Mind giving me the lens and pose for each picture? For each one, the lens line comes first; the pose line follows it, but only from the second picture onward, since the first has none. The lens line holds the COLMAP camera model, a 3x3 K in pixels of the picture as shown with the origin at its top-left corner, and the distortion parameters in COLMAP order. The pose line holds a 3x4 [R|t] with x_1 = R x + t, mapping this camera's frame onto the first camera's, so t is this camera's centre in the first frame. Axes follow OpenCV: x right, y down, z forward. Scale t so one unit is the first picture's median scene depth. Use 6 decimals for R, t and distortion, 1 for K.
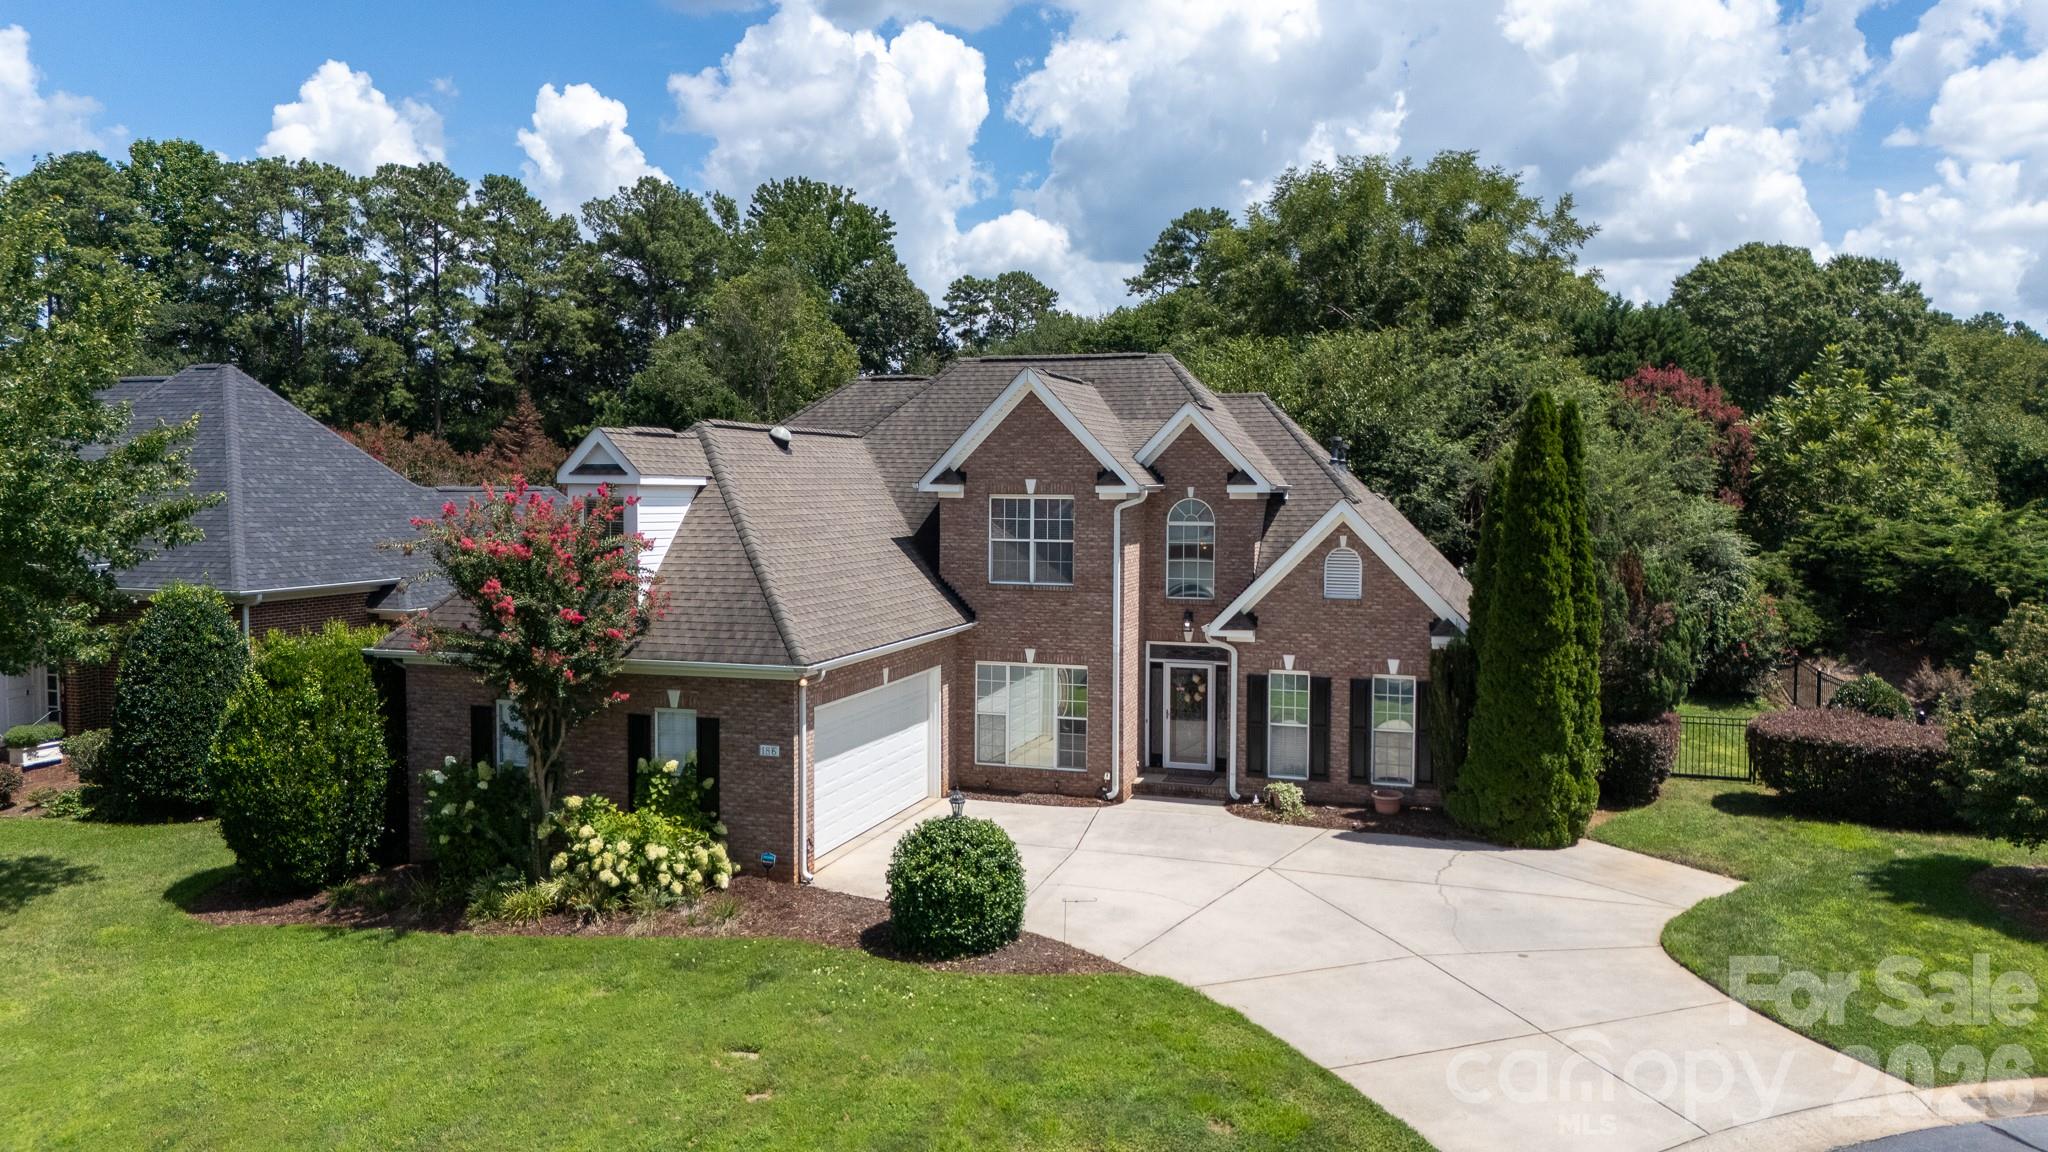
lens RADIAL K [[1508.0, 0, 1018.0], [0, 1508.0, 570.9], [0, 0, 1]] dist [0.063334, -0.064882]
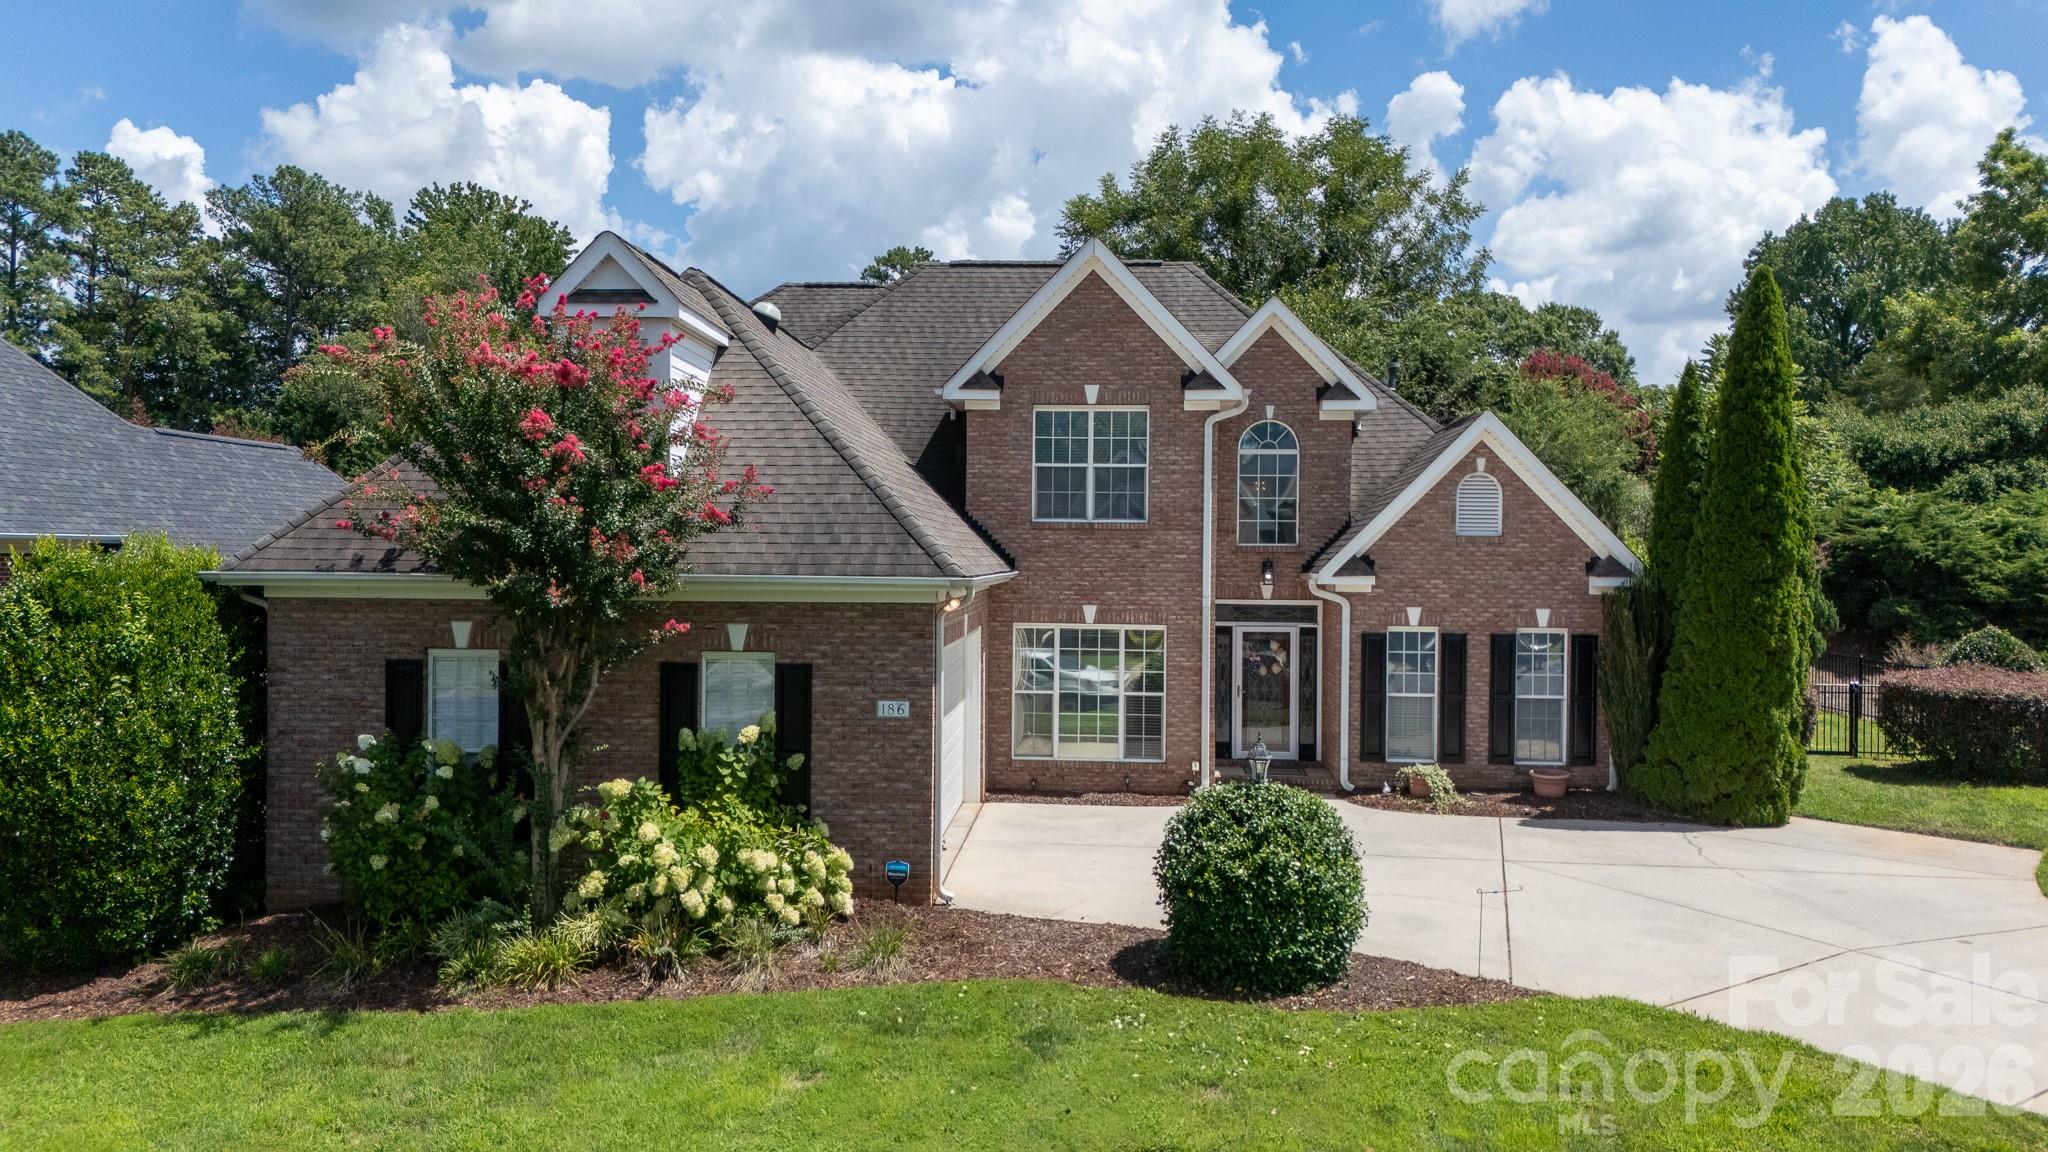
lens RADIAL K [[1508.0, 0, 1018.0], [0, 1508.0, 570.9], [0, 0, 1]] dist [0.063334, -0.064882]
pose [[0.969749, 0.002073, 0.244095, -0.253314], [0.009777, 0.998832, -0.047326, 0.082685], [-0.243908, 0.048281, 0.968596, 0.305093]]
